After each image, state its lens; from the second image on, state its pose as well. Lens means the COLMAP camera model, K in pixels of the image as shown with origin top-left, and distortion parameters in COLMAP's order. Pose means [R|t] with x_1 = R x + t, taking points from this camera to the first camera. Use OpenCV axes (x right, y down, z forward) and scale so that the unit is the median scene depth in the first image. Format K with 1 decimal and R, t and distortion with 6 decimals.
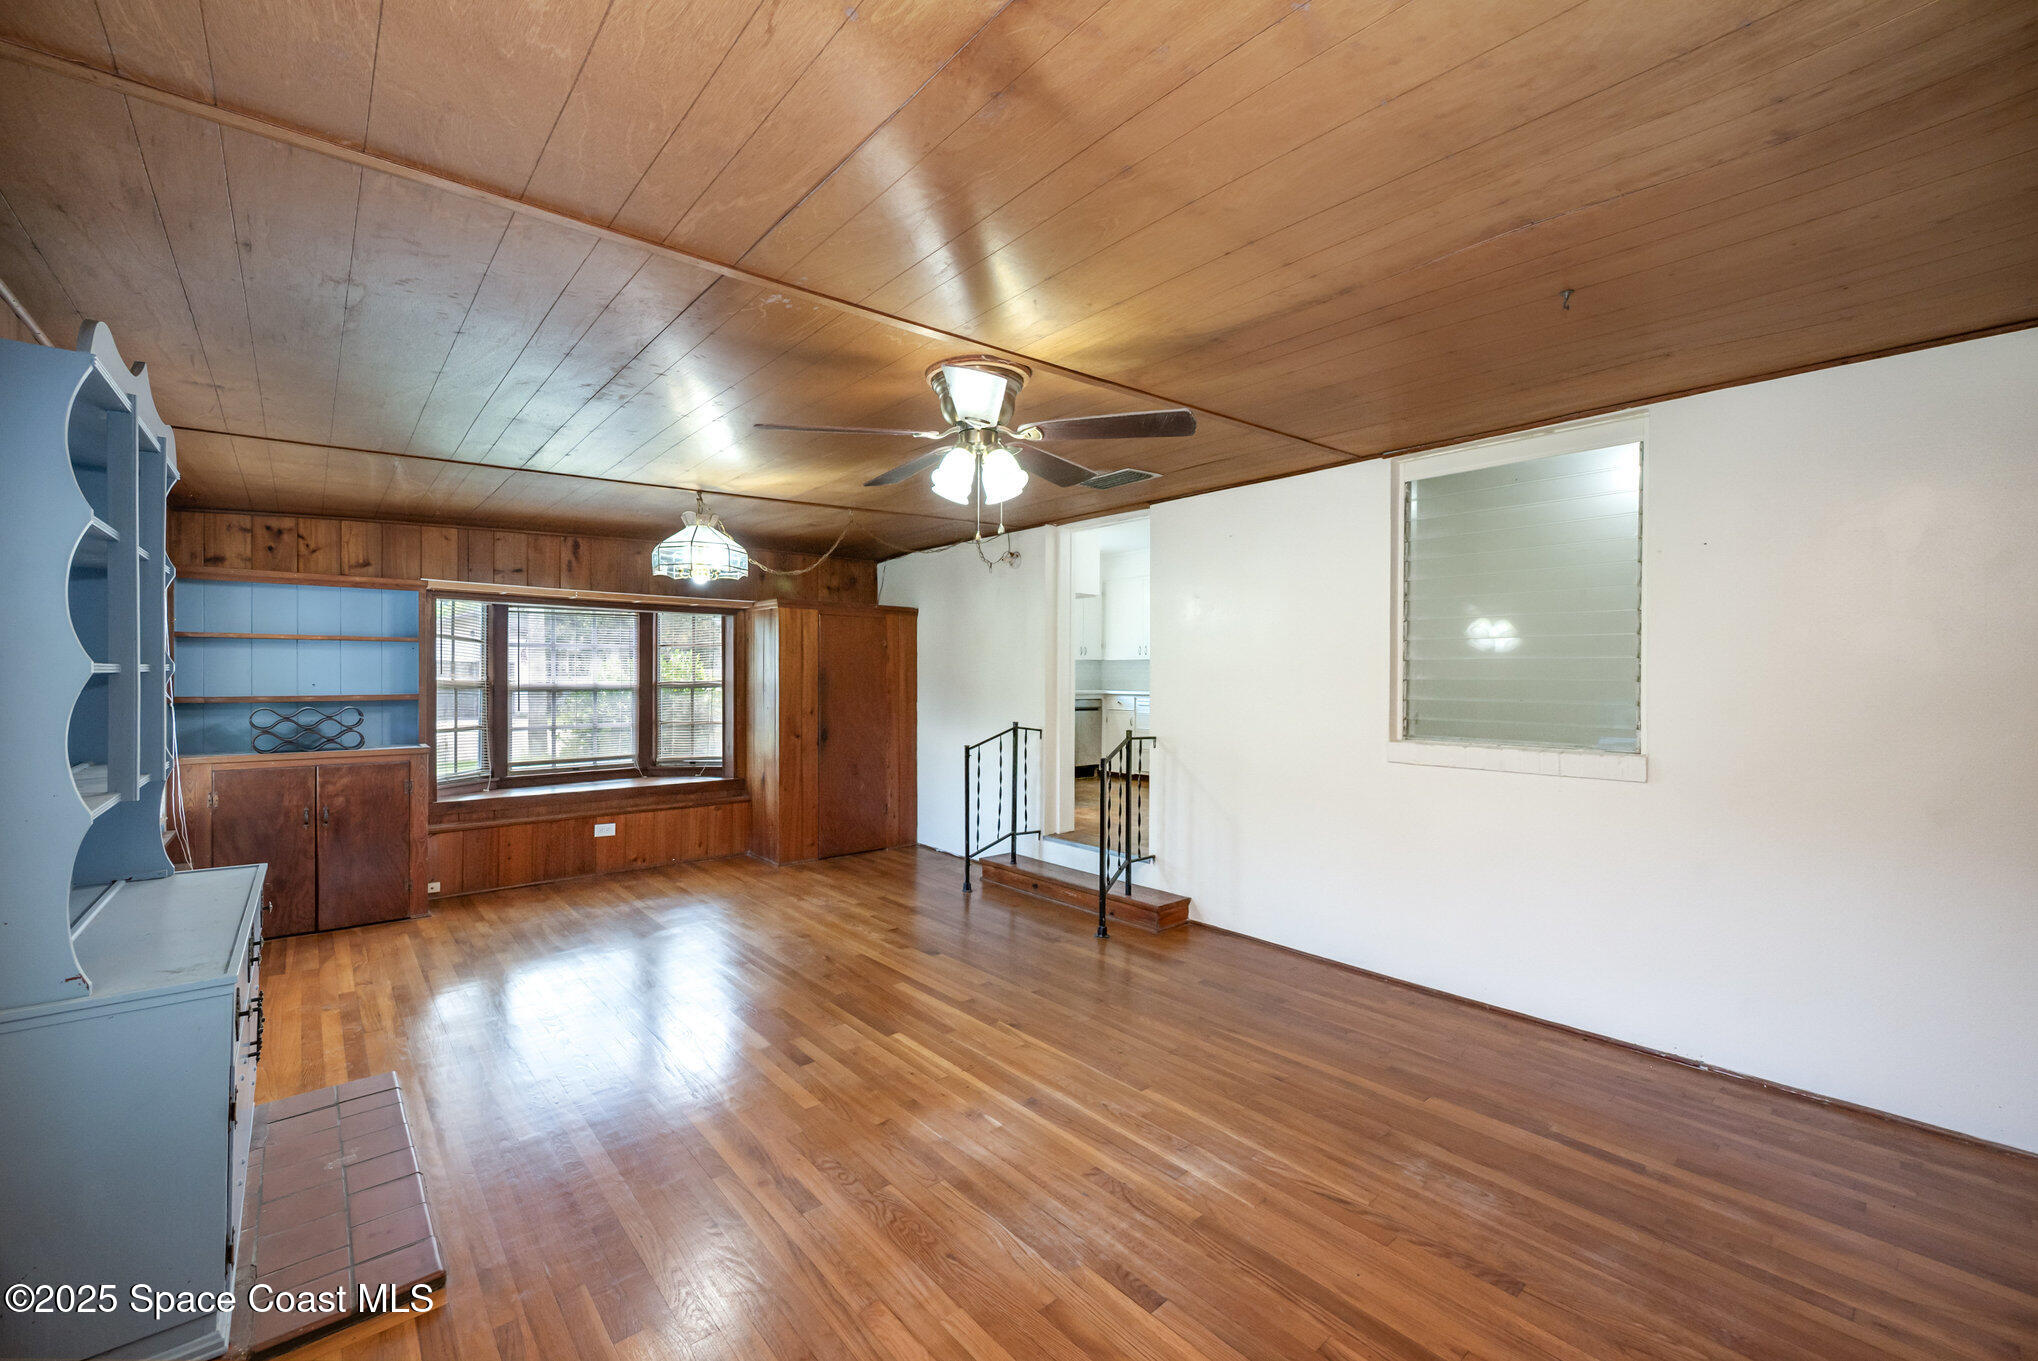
lens RADIAL K [[811.6, 0, 1016.6], [0, 811.6, 688.9], [0, 0, 1]] dist [0.000089, -0.000583]
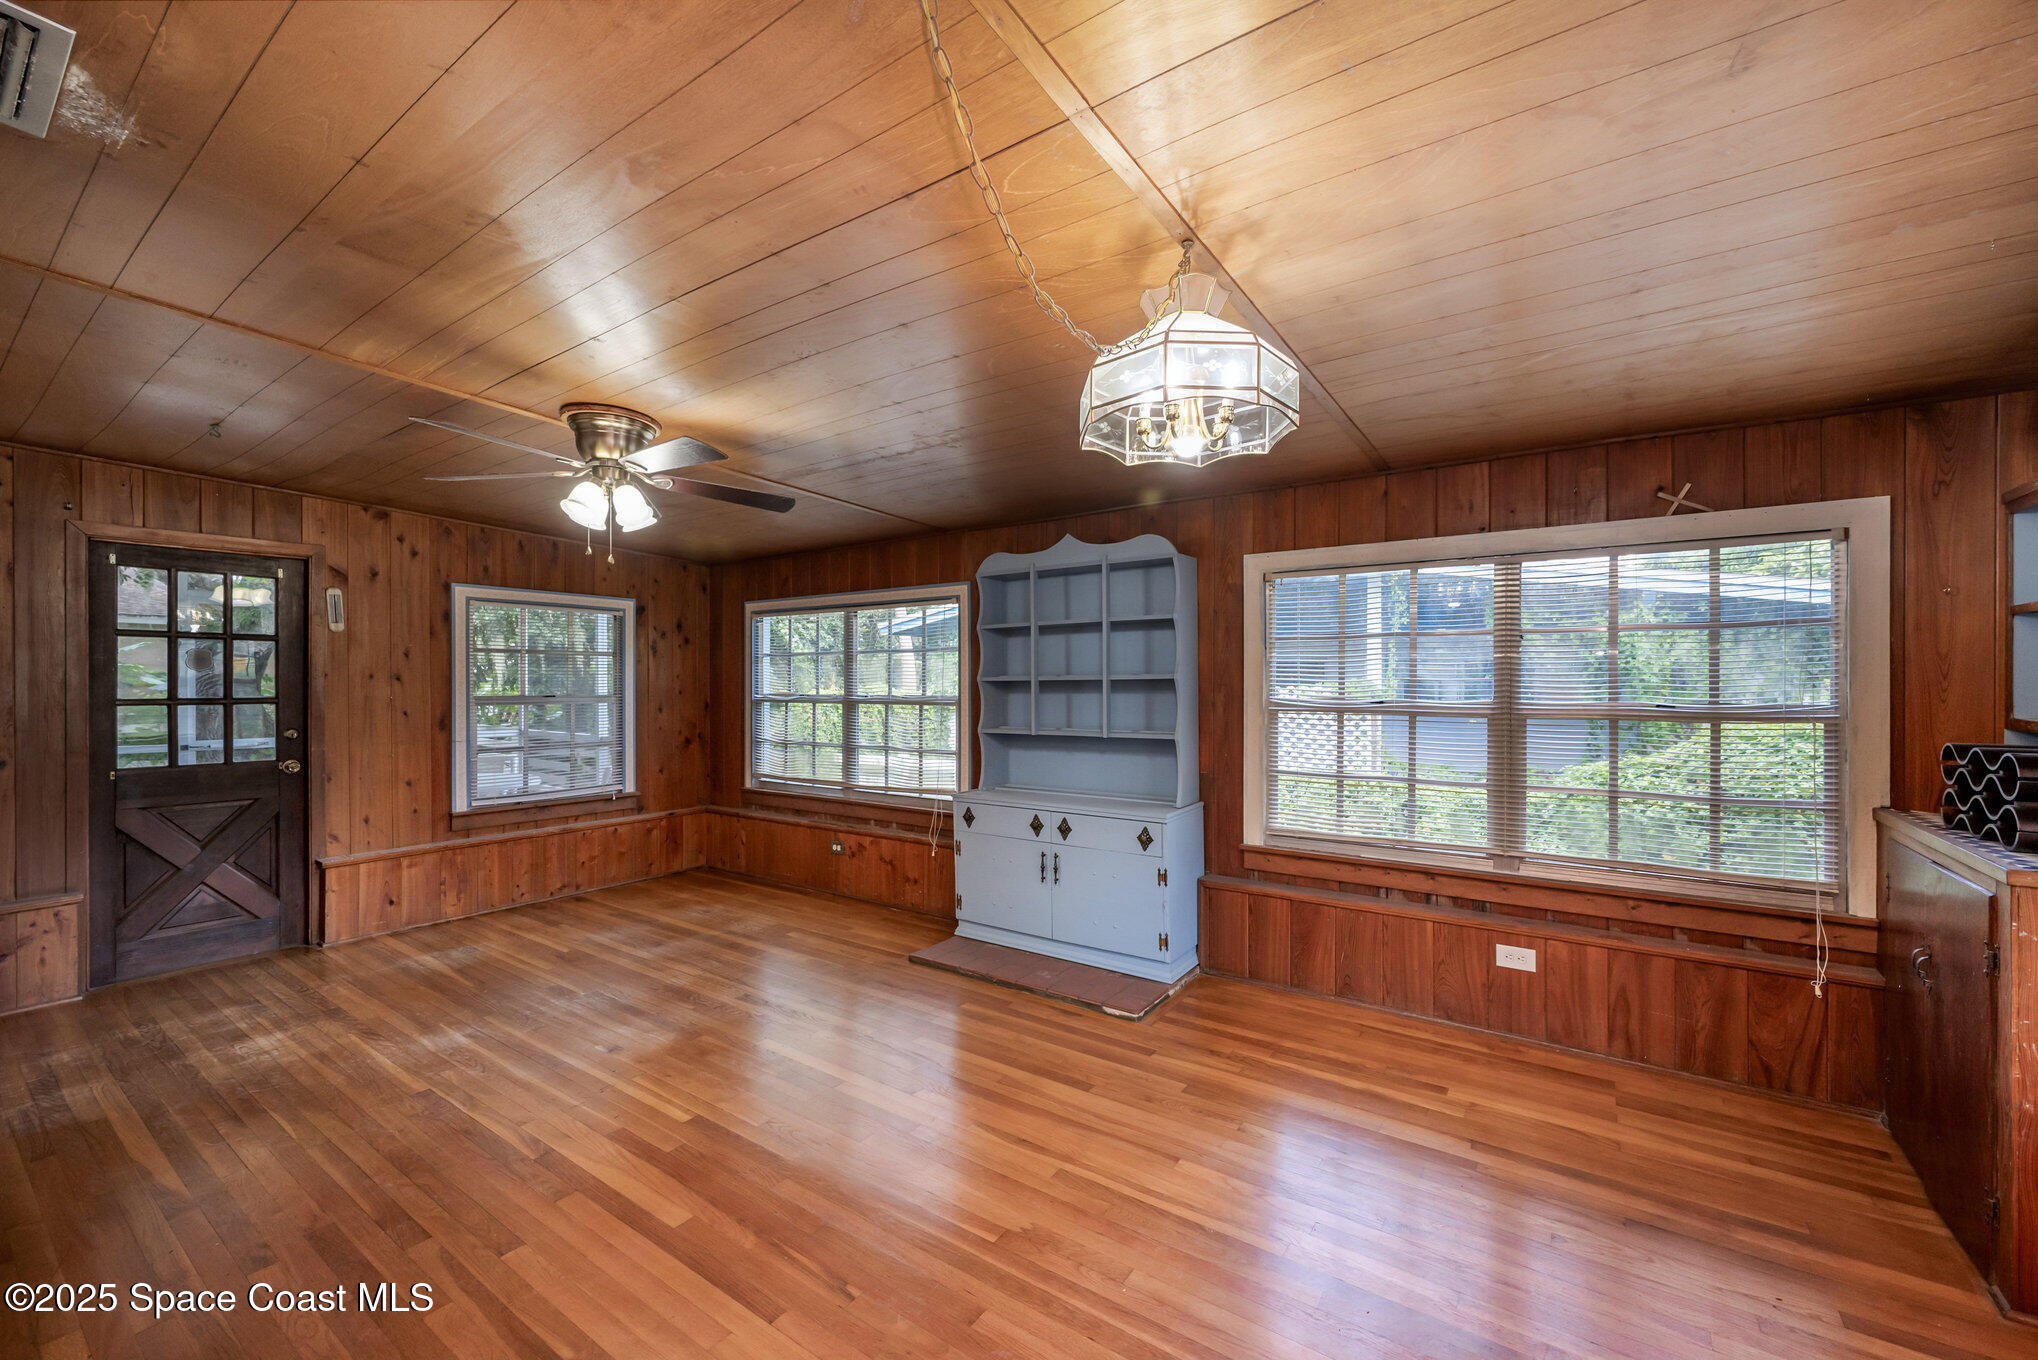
lens RADIAL K [[811.6, 0, 1013.7], [0, 811.6, 682.6], [0, 0, 1]] dist [0.000089, -0.000583]
pose [[-0.972103, -0.007644, -0.234429, -0.352609], [-0.006661, 0.999965, -0.004987, -0.011442], [0.234459, -0.003286, -0.972120, 2.415876]]
